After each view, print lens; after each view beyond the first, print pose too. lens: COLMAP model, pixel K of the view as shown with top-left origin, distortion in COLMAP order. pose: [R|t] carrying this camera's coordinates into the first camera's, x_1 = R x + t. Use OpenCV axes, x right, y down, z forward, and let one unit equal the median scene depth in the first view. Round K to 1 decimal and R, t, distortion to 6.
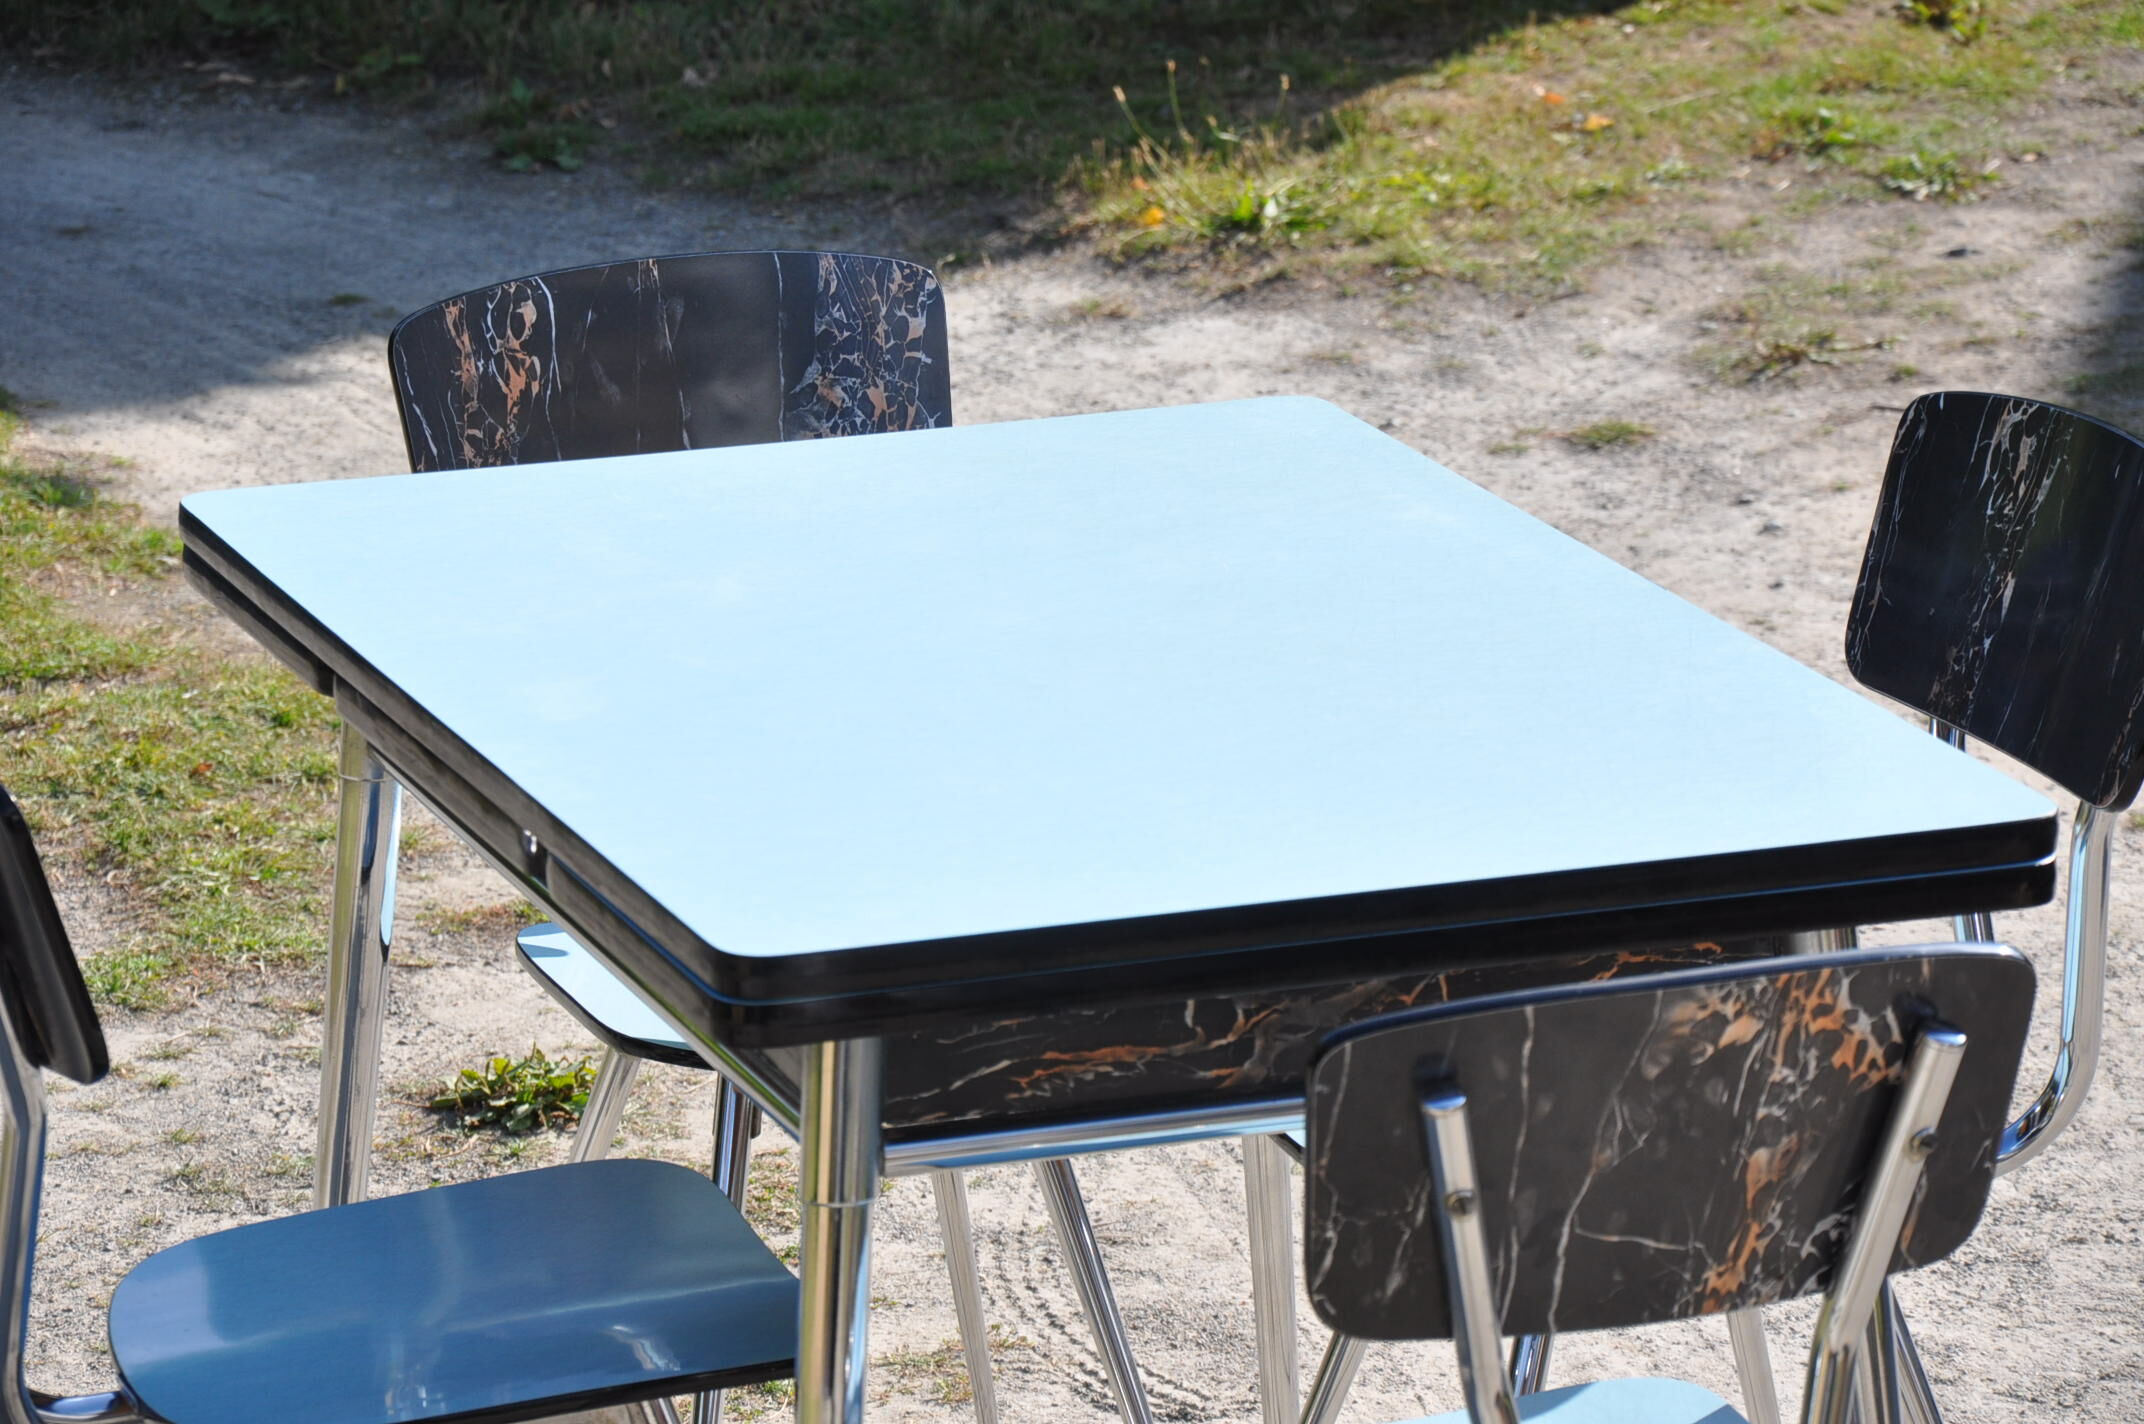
lens RADIAL K [[9463.4, 0, 1072.6], [0, 9463.4, 703.6], [0, 0, 1]] dist [1.795709, 0.000000]
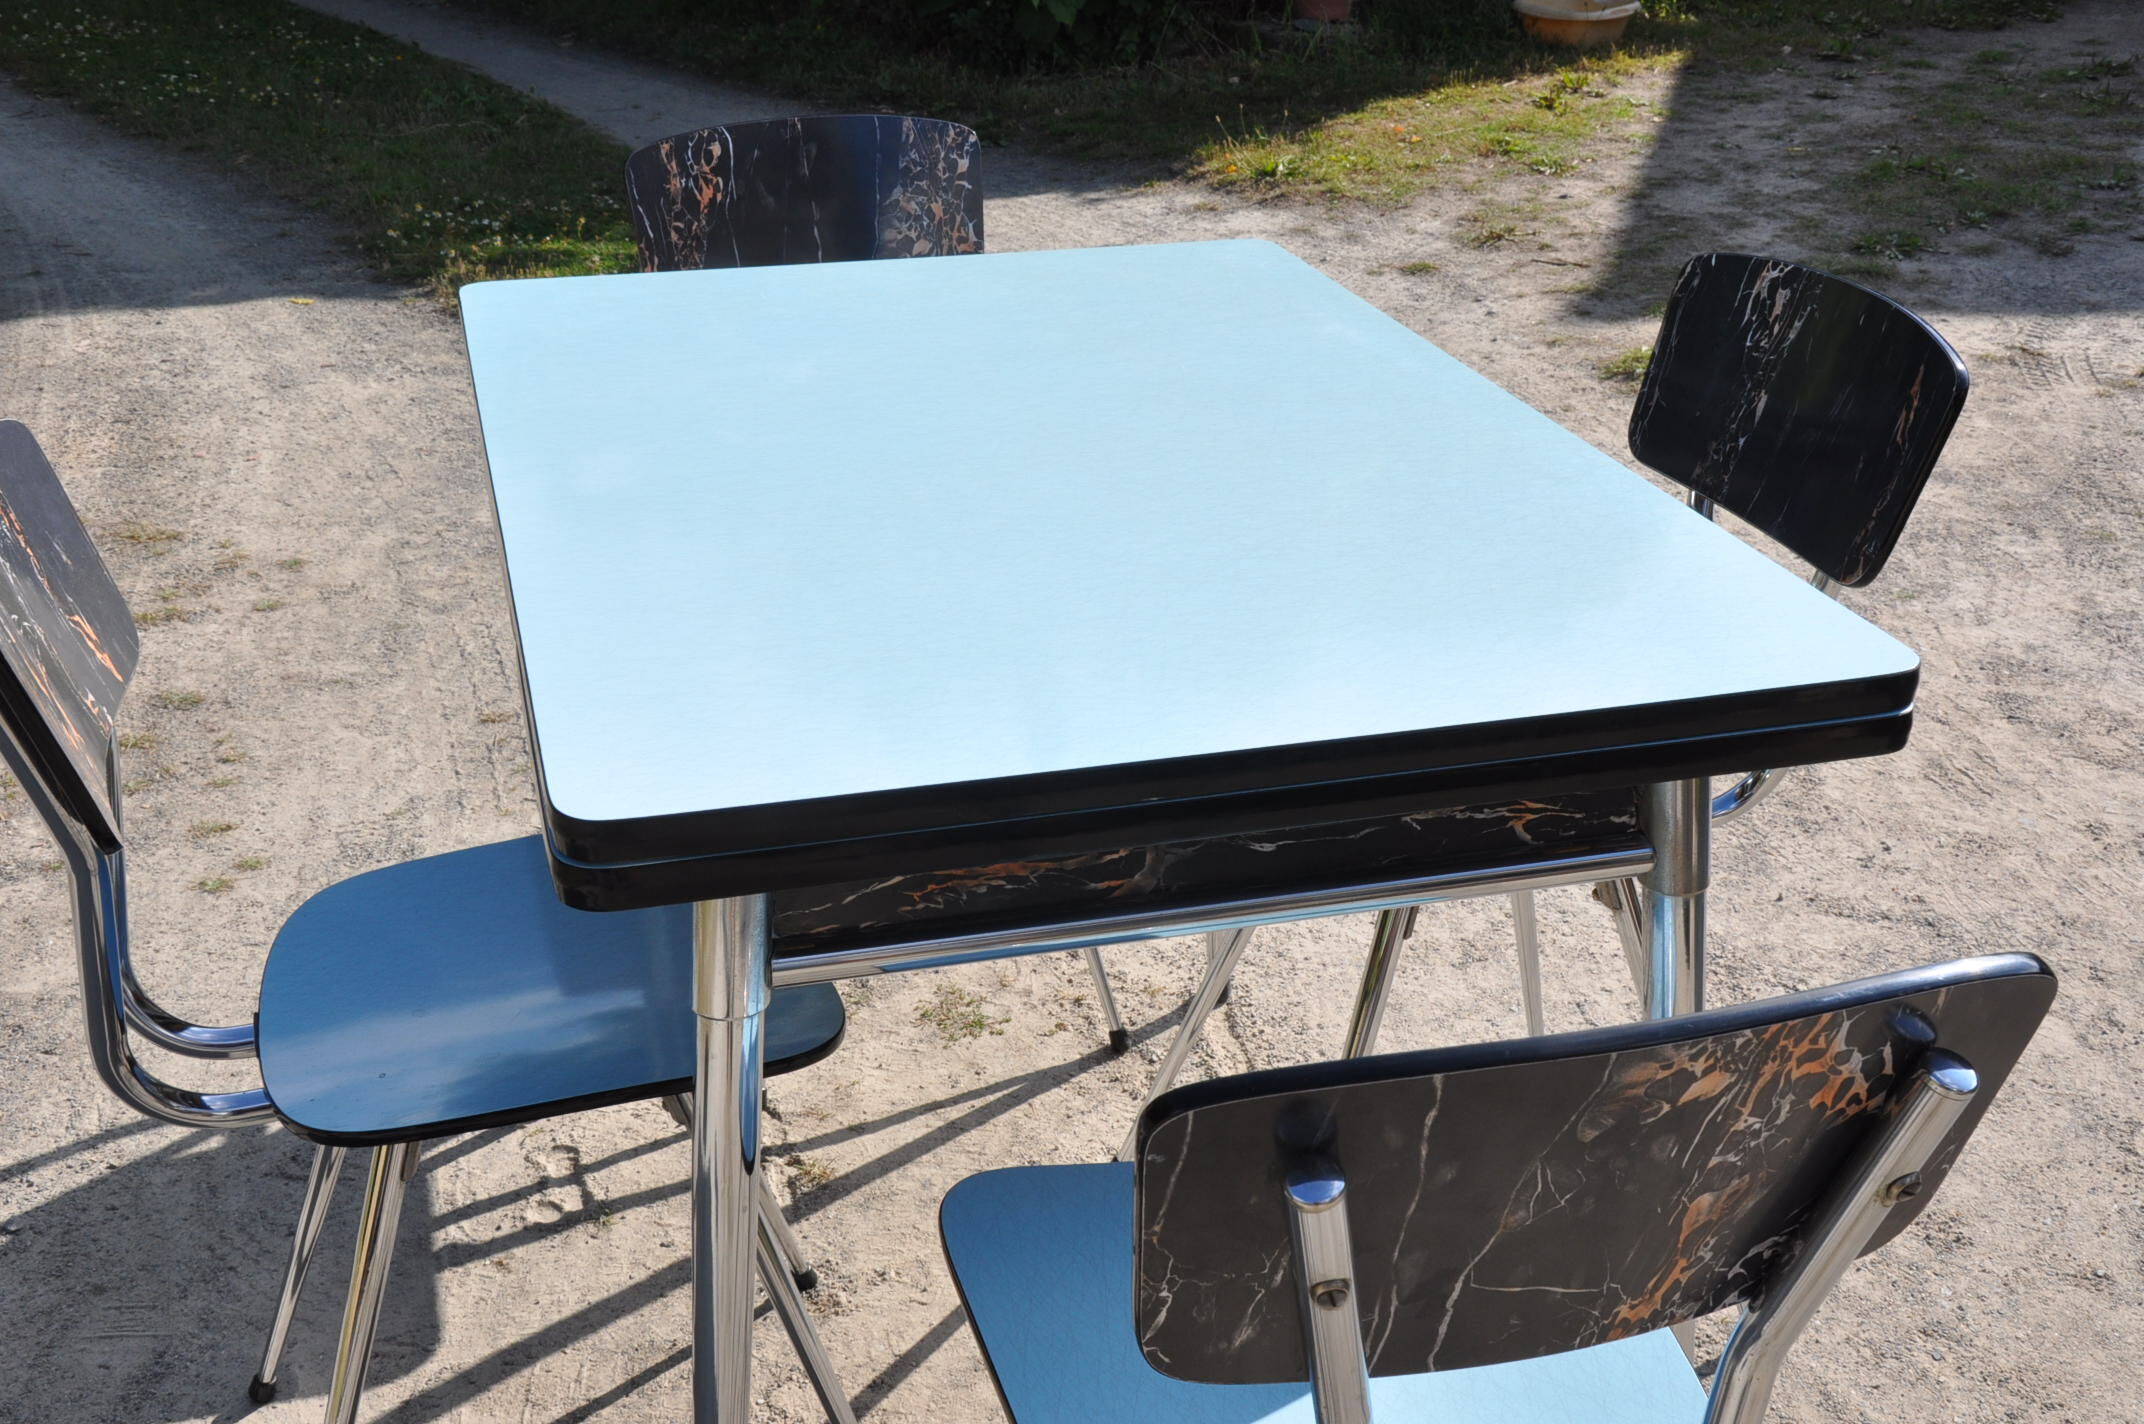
lens RADIAL K [[2388.3, 0, 1071.5], [0, 2388.3, 700.4], [0, 0, 1]] dist [0.022647, 0.000000]
pose [[0.996755, 0.046854, -0.065452, 0.022461], [-0.036143, 0.987067, 0.156181, -0.018182], [0.071923, -0.153308, 0.985558, 0.605522]]
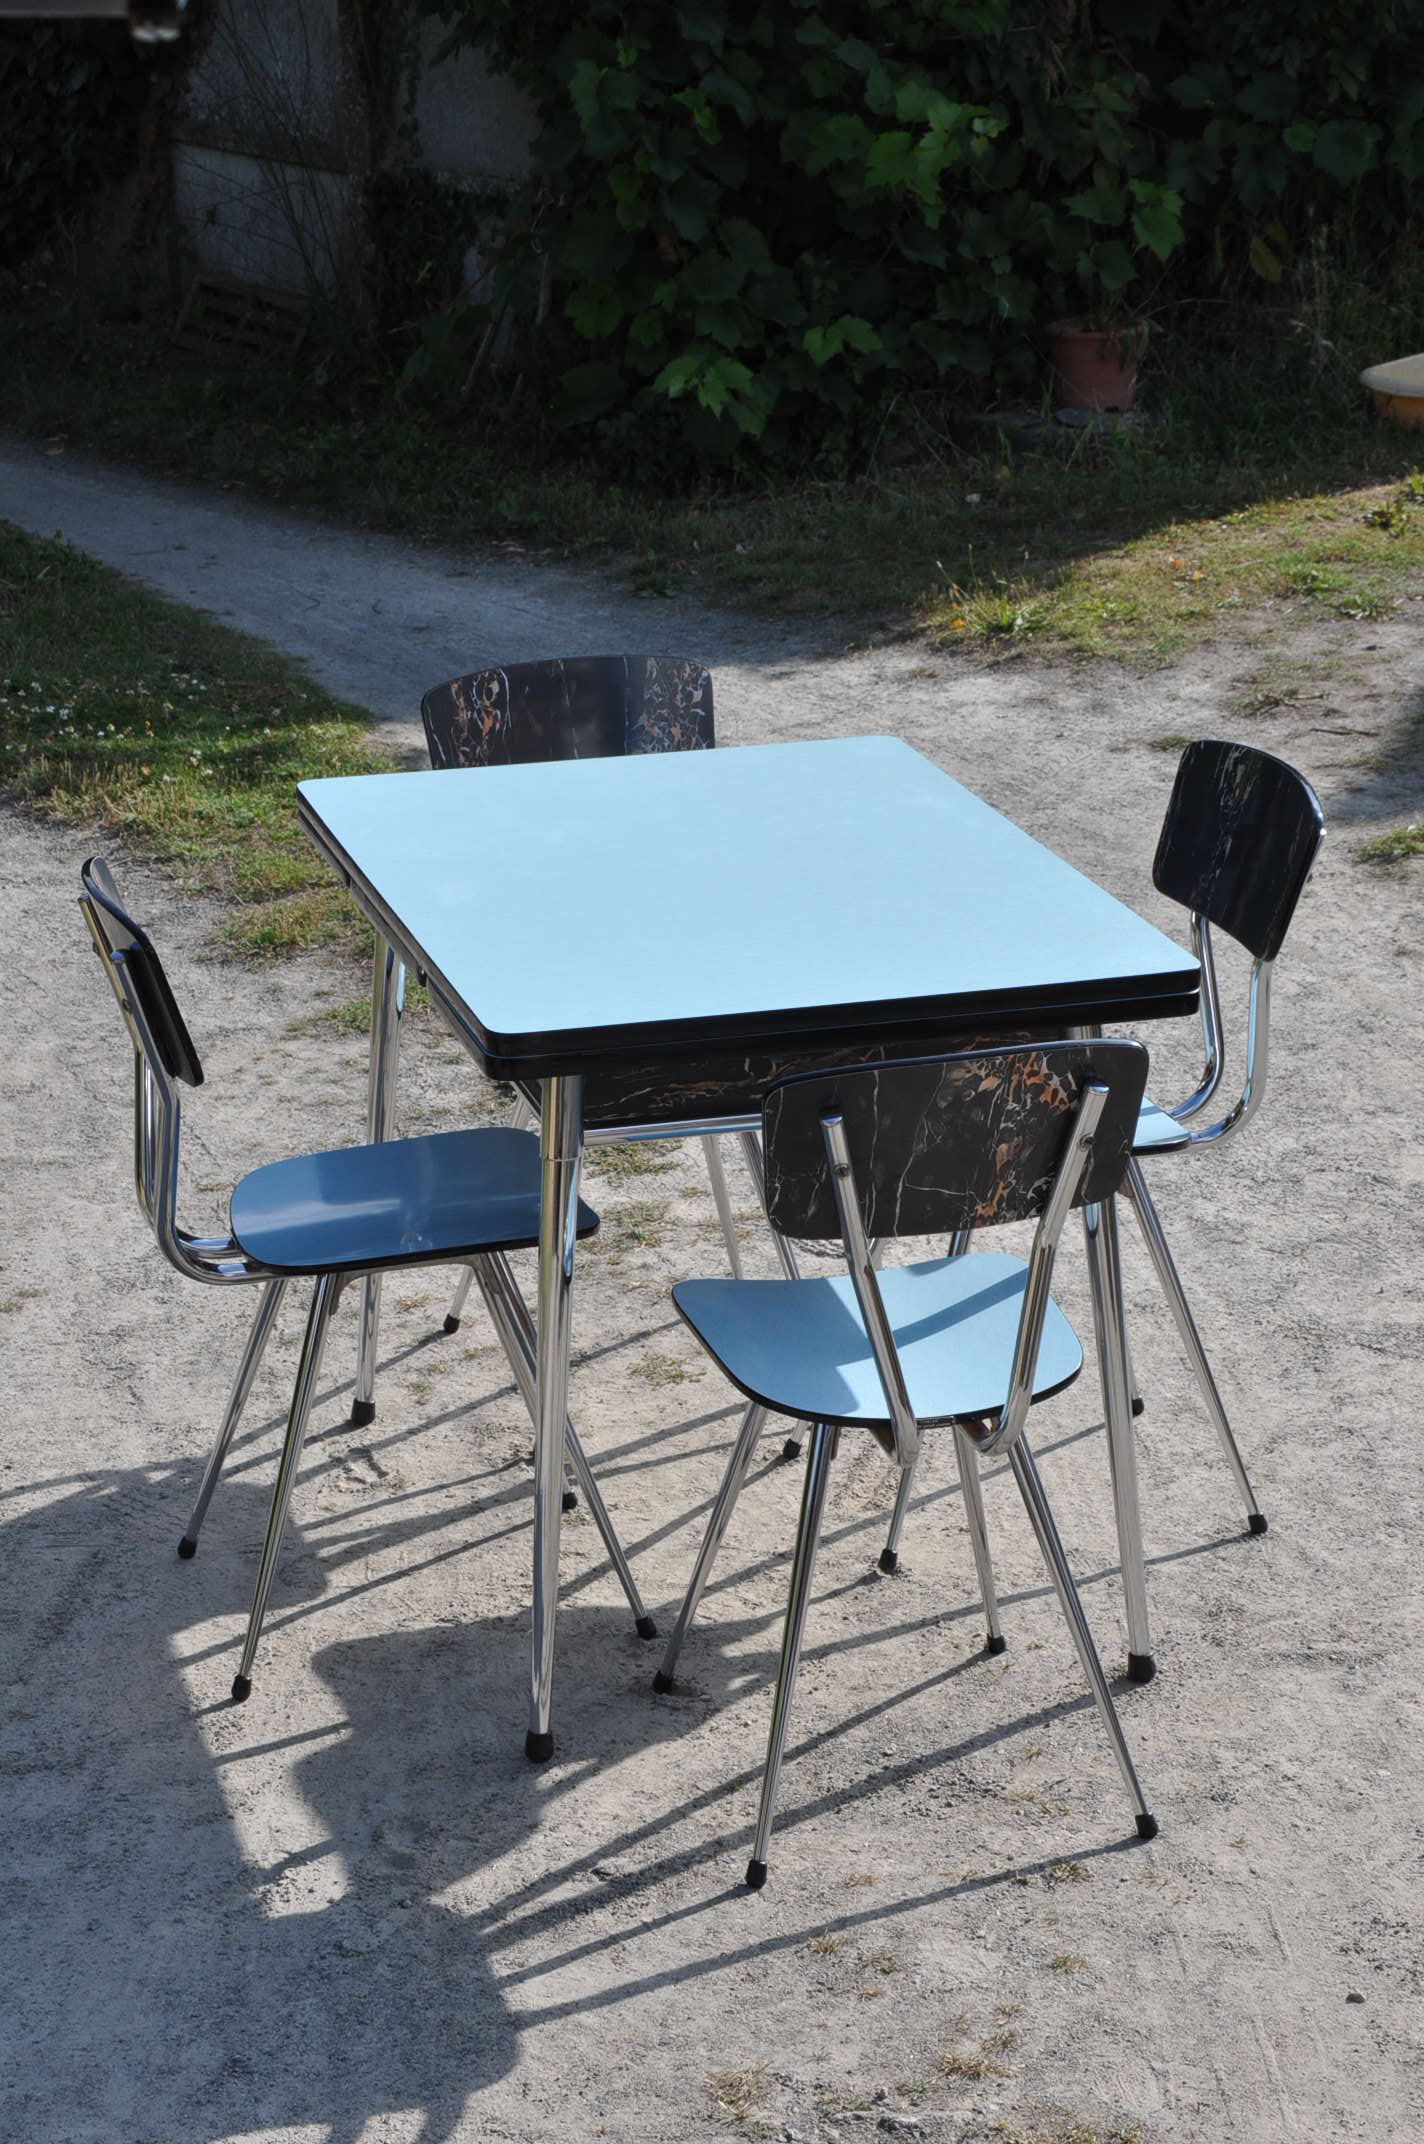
lens RADIAL K [[4791.2, 0, 705.2], [0, 4791.2, 1090.1], [0, 0, 1]] dist [0.517274, 0.000000]
pose [[0.995927, 0.020172, -0.087875, 0.072973], [-0.015671, 0.998544, 0.051612, -0.010163], [0.088788, -0.050024, 0.994794, 0.023627]]
